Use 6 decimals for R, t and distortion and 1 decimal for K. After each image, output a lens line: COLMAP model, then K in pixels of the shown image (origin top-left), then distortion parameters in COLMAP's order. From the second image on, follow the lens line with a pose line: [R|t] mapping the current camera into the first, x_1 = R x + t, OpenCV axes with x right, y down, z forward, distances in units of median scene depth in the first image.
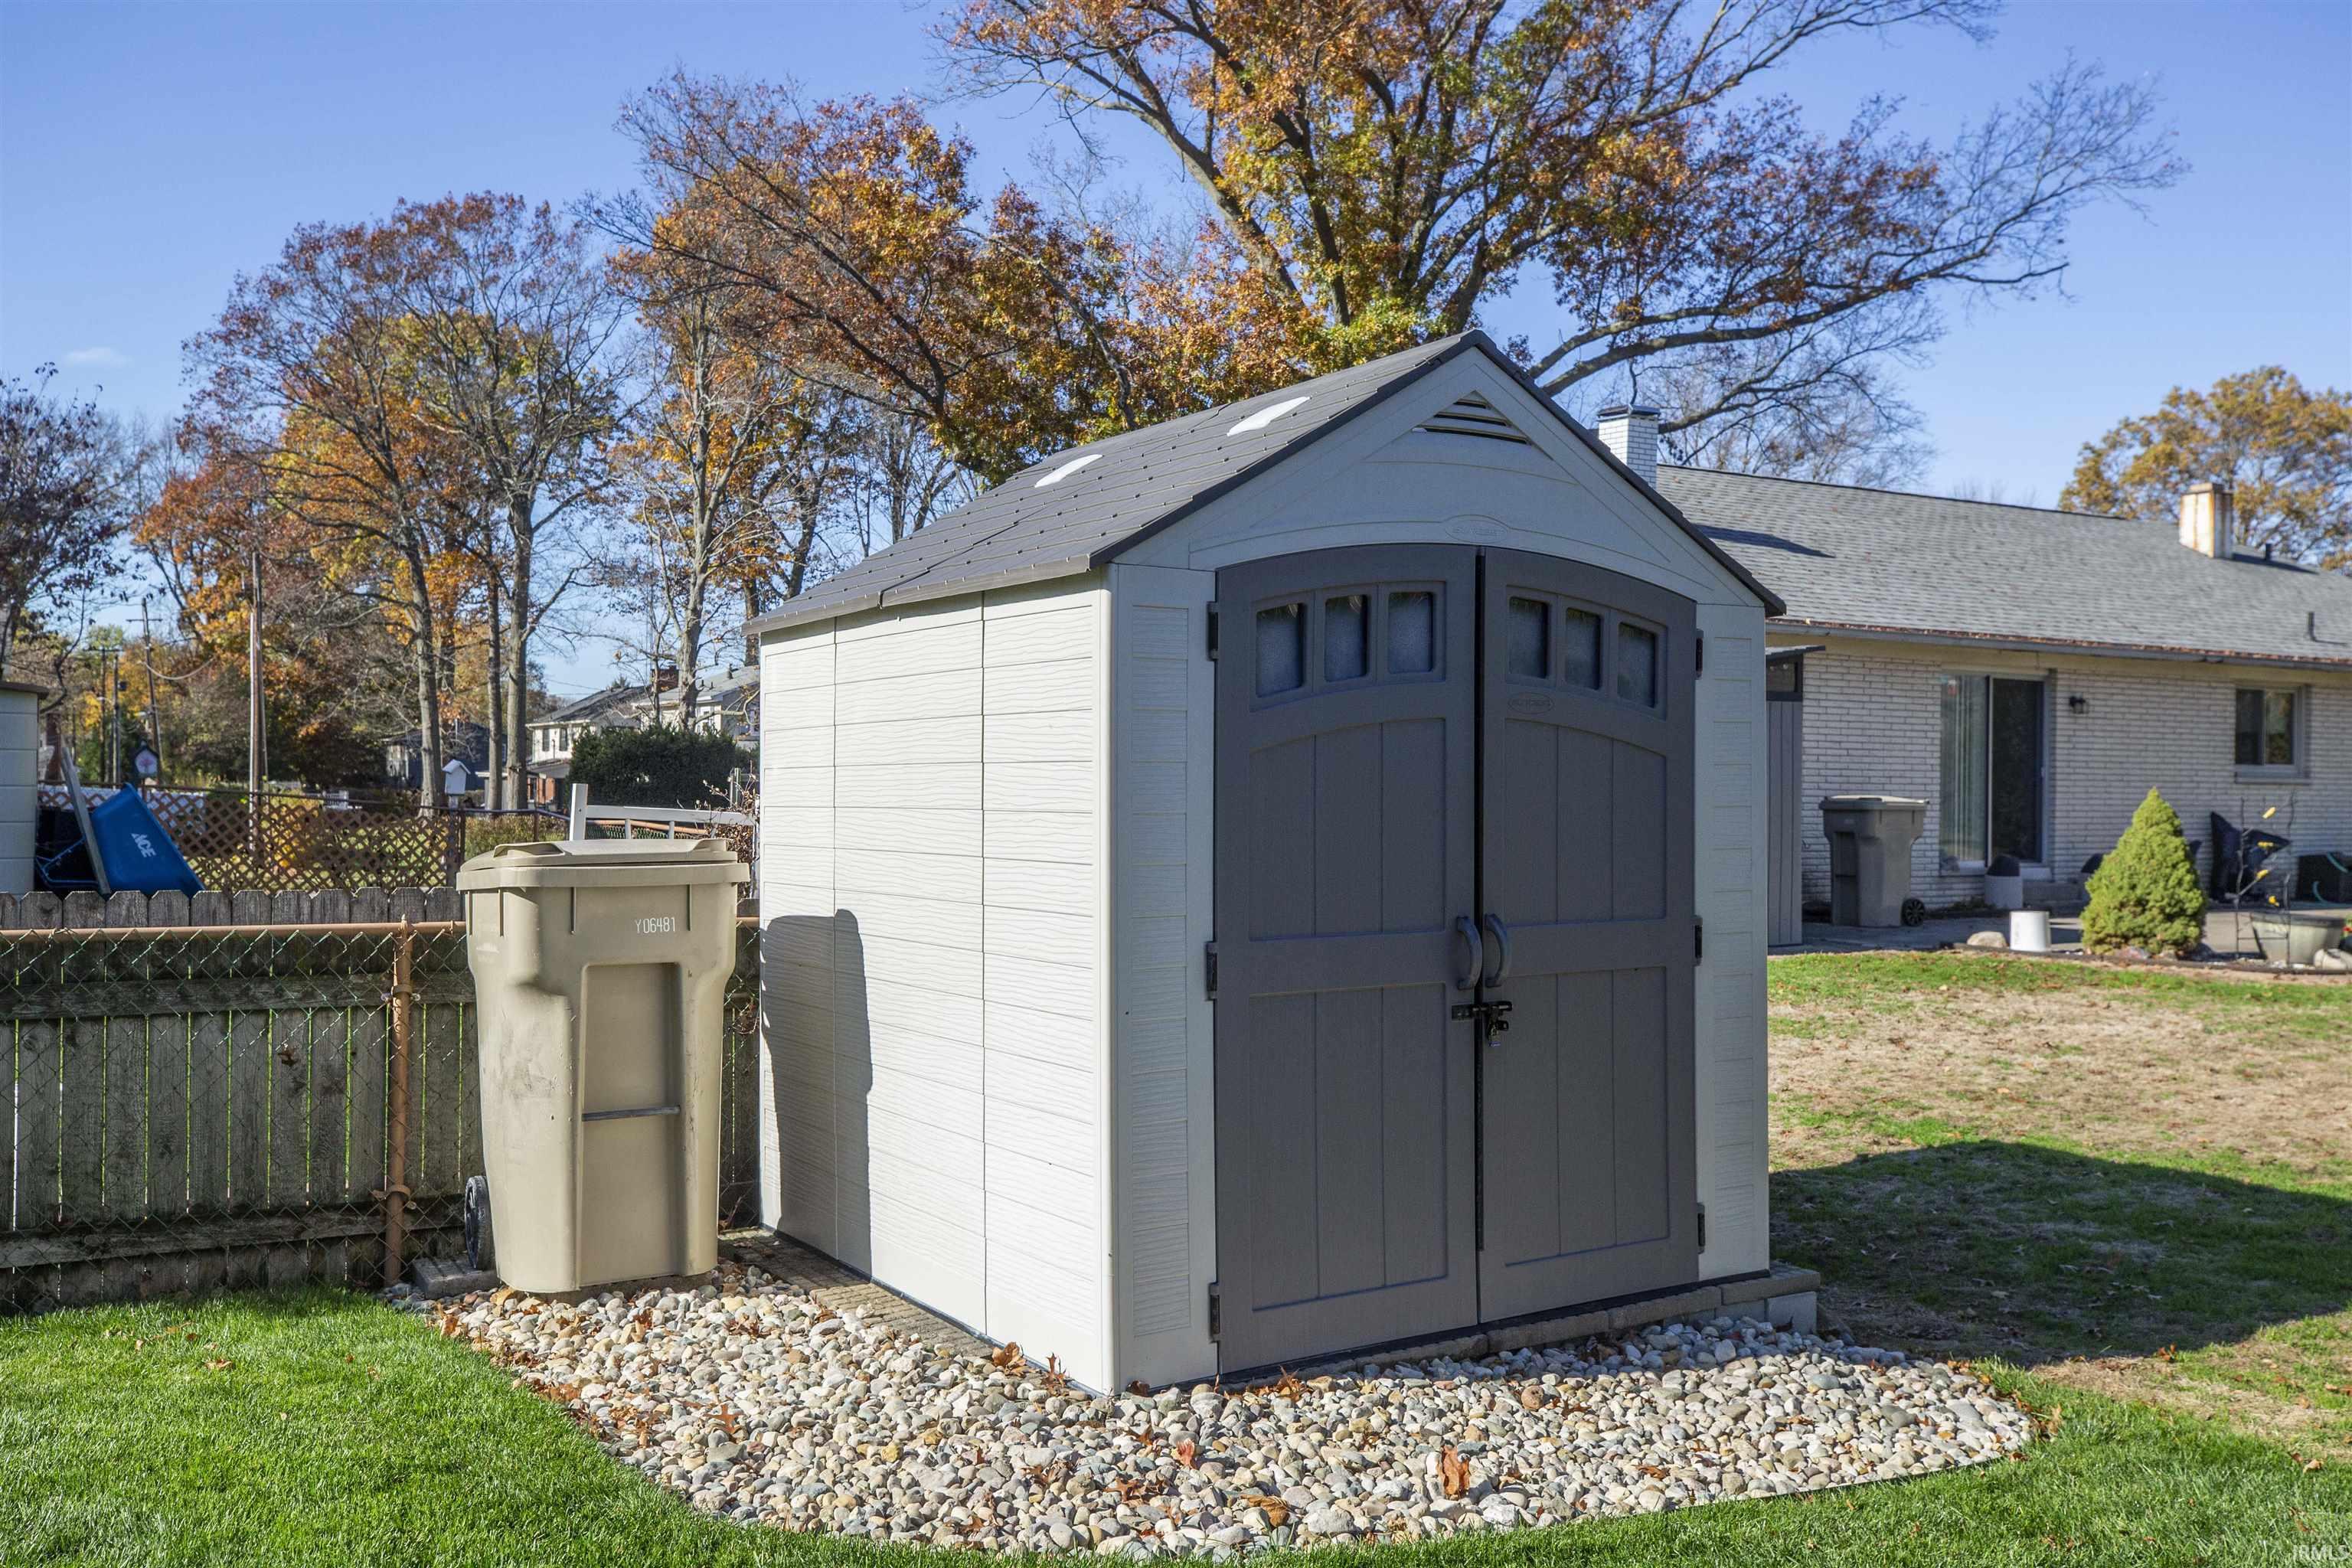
lens RADIAL K [[1811.7, 0, 1176.0], [0, 1811.7, 784.0], [0, 0, 1]] dist [-0.000266, 0.002290]
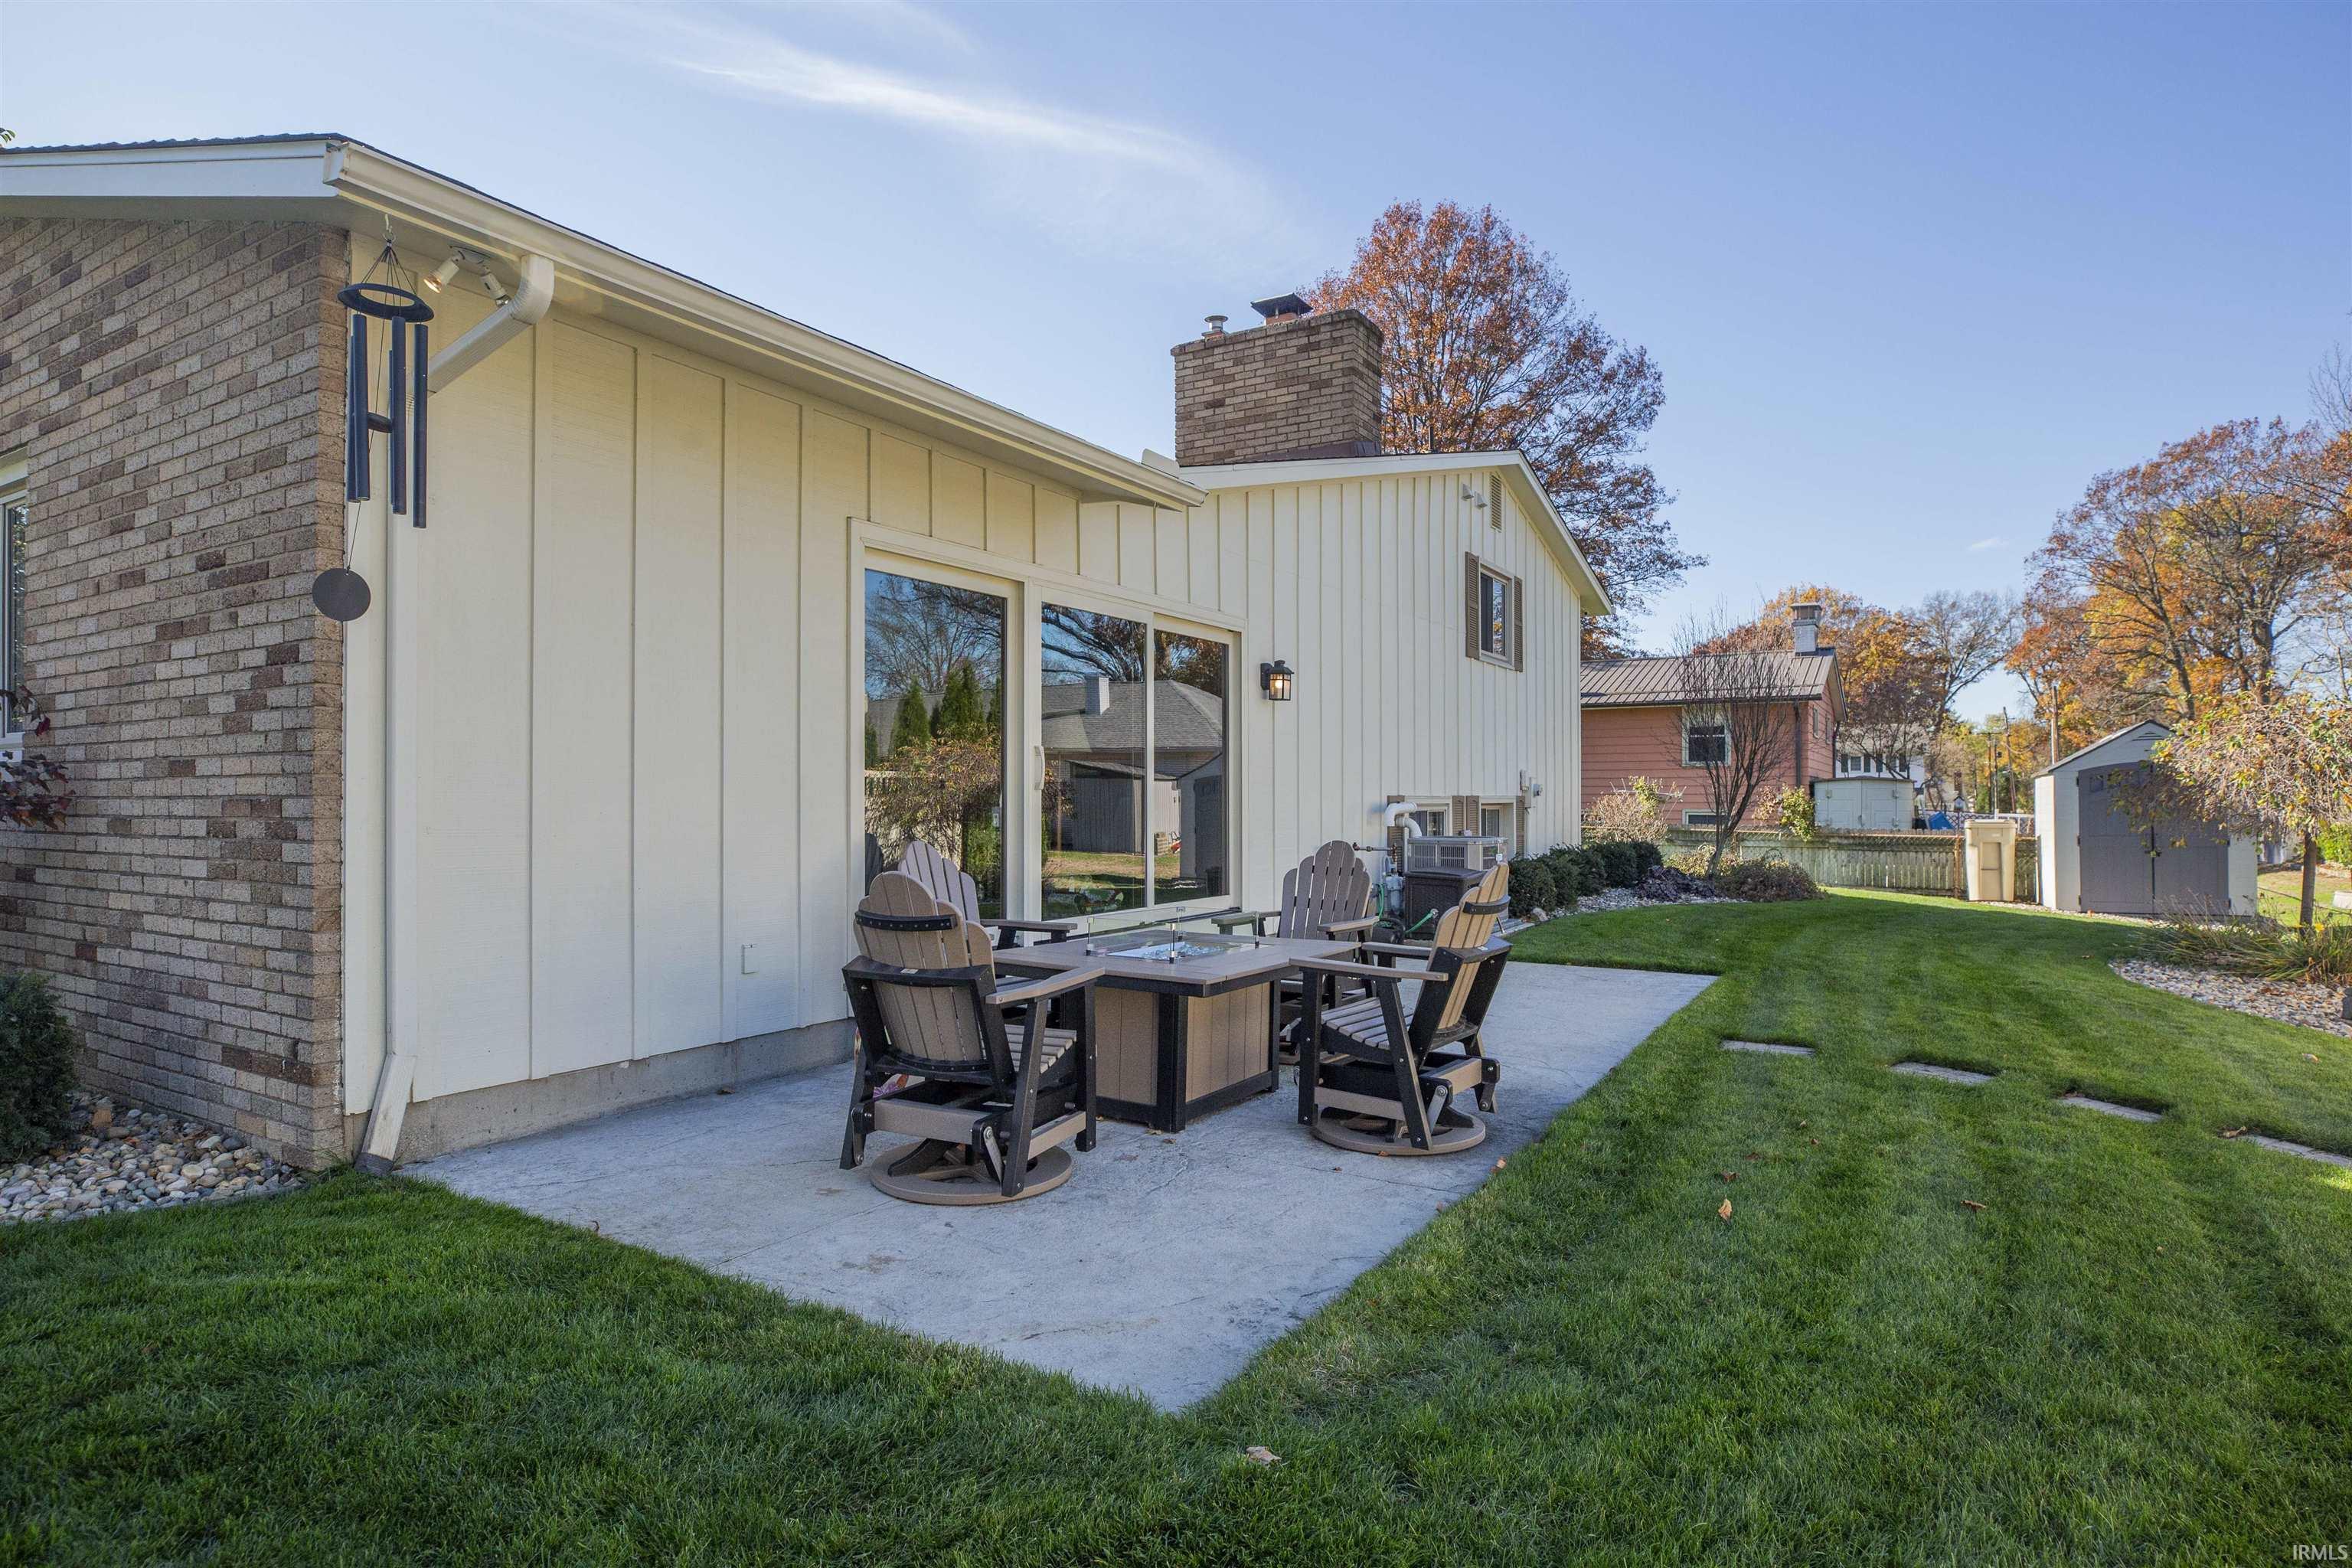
lens RADIAL K [[1281.0, 0, 1176.0], [0, 1281.0, 784.0], [0, 0, 1]] dist [-0.012814, -0.000080]
pose [[0.436169, -0.020164, -0.899639, 0.188165], [0.000023, 0.999749, -0.022397, 0.000938], [0.899865, 0.009748, 0.436060, -0.259798]]
